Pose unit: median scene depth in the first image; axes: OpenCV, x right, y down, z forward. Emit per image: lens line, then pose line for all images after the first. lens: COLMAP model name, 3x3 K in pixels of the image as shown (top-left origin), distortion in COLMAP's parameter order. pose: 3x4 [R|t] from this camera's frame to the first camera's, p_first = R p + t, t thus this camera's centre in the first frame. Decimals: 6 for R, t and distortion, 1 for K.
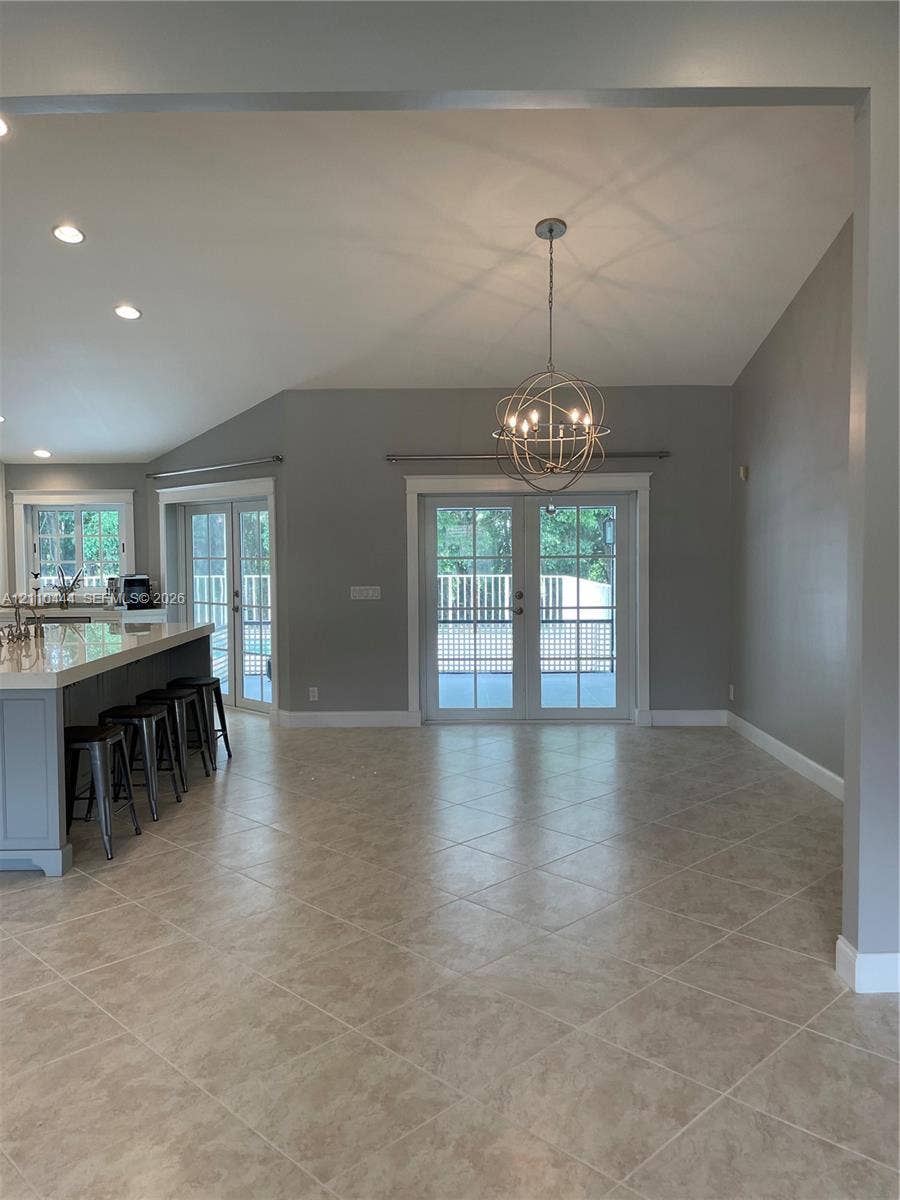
lens RADIAL K [[914.0, 0, 453.2], [0, 914.0, 603.0], [0, 0, 1]] dist [0.106428, -0.141896]
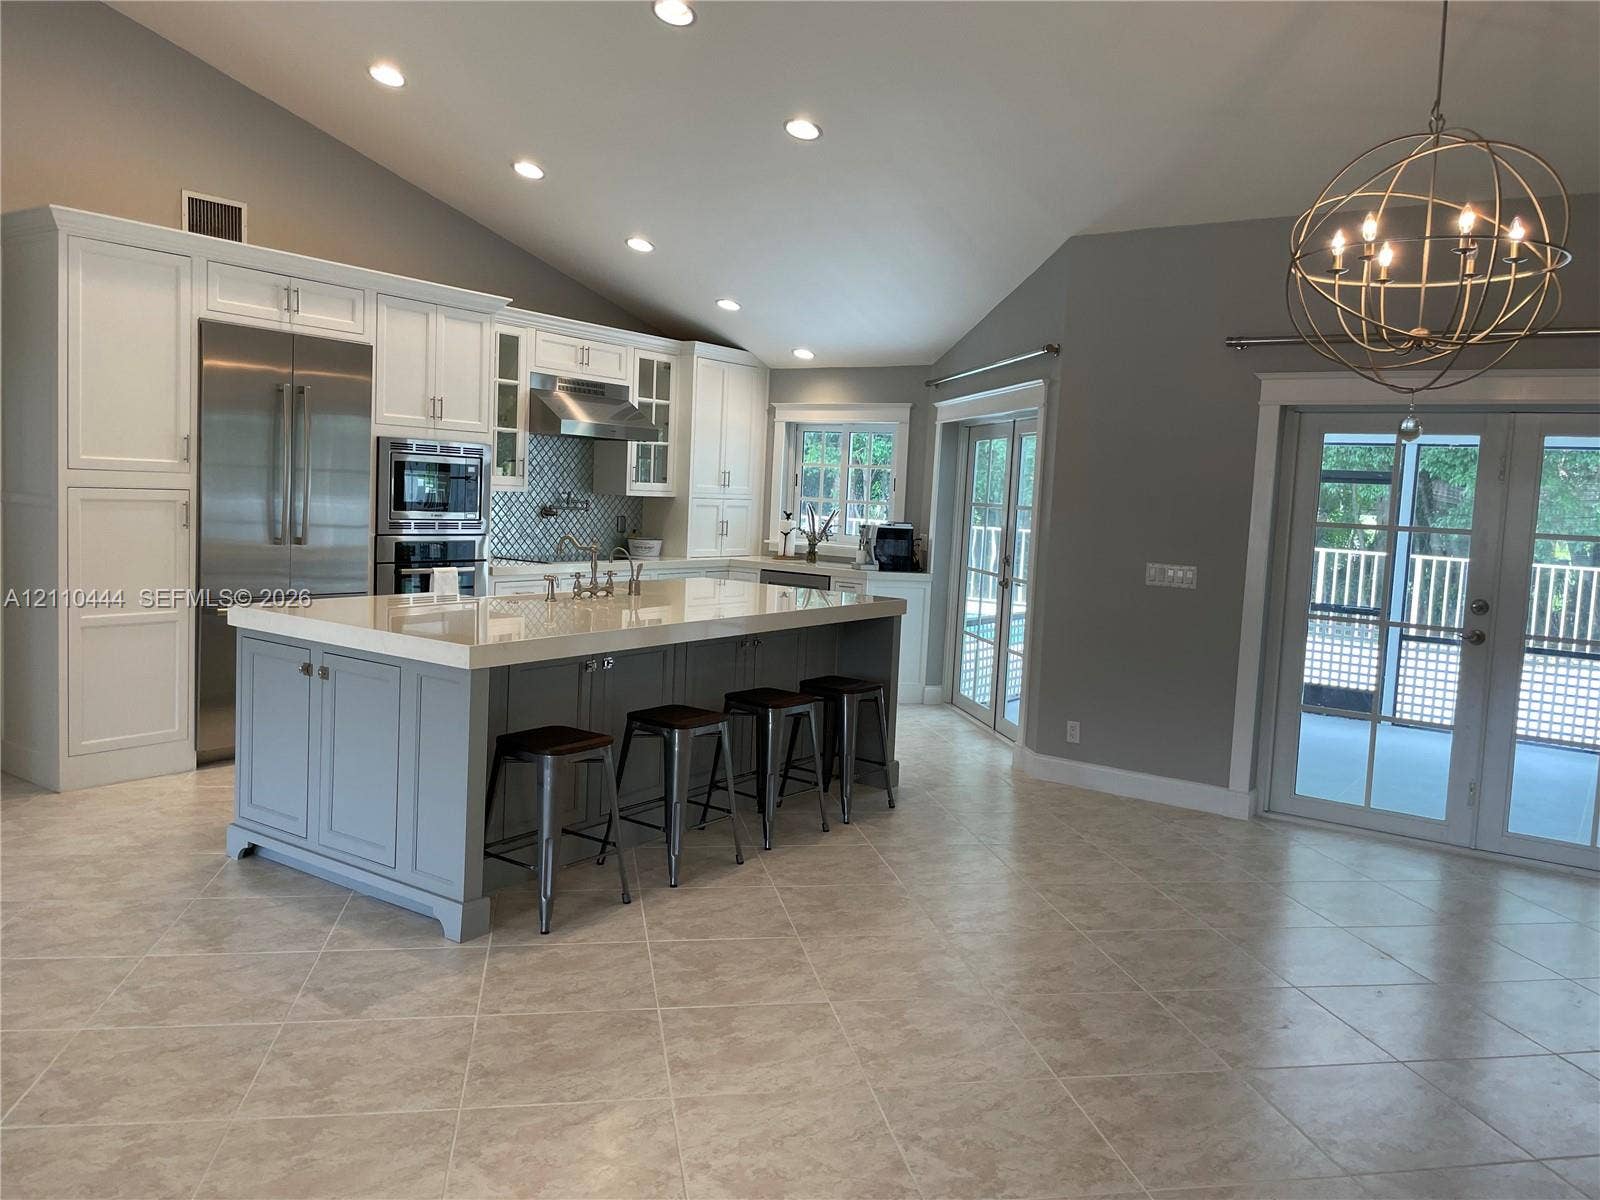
lens RADIAL K [[1218.7, 0, 803.3], [0, 1218.7, 593.4], [0, 0, 1]] dist [0.106428, -0.141896]
pose [[0.823080, 0.097397, -0.559512, 0.150852], [-0.087694, 0.995165, 0.044228, -0.013793], [0.561115, 0.012663, 0.827641, 0.214559]]
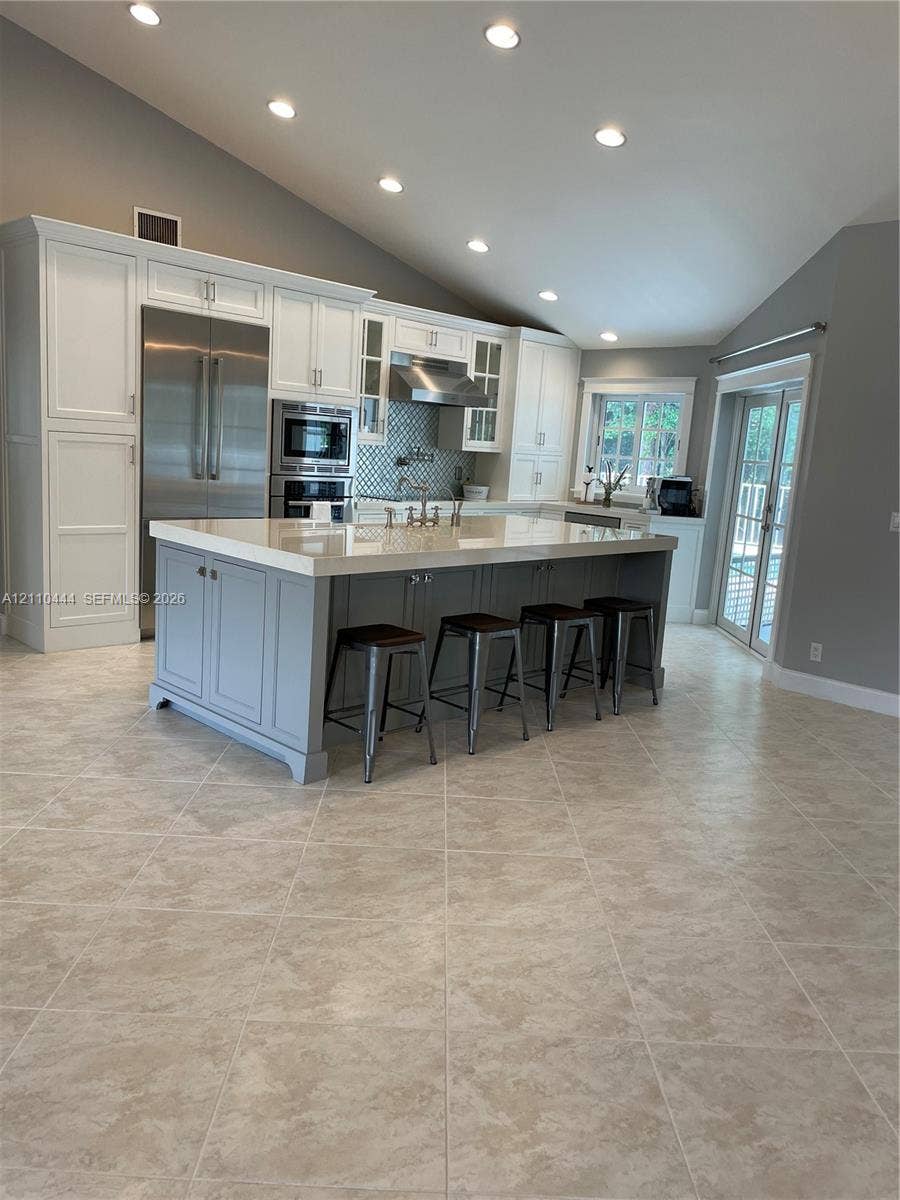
lens RADIAL K [[914.0, 0, 453.2], [0, 914.0, 603.0], [0, 0, 1]] dist [0.106428, -0.141896]
pose [[0.711833, 0.175712, -0.680014, 0.140824], [-0.112626, 0.984228, 0.136423, -0.008554], [0.693259, -0.020523, 0.720396, 0.258979]]
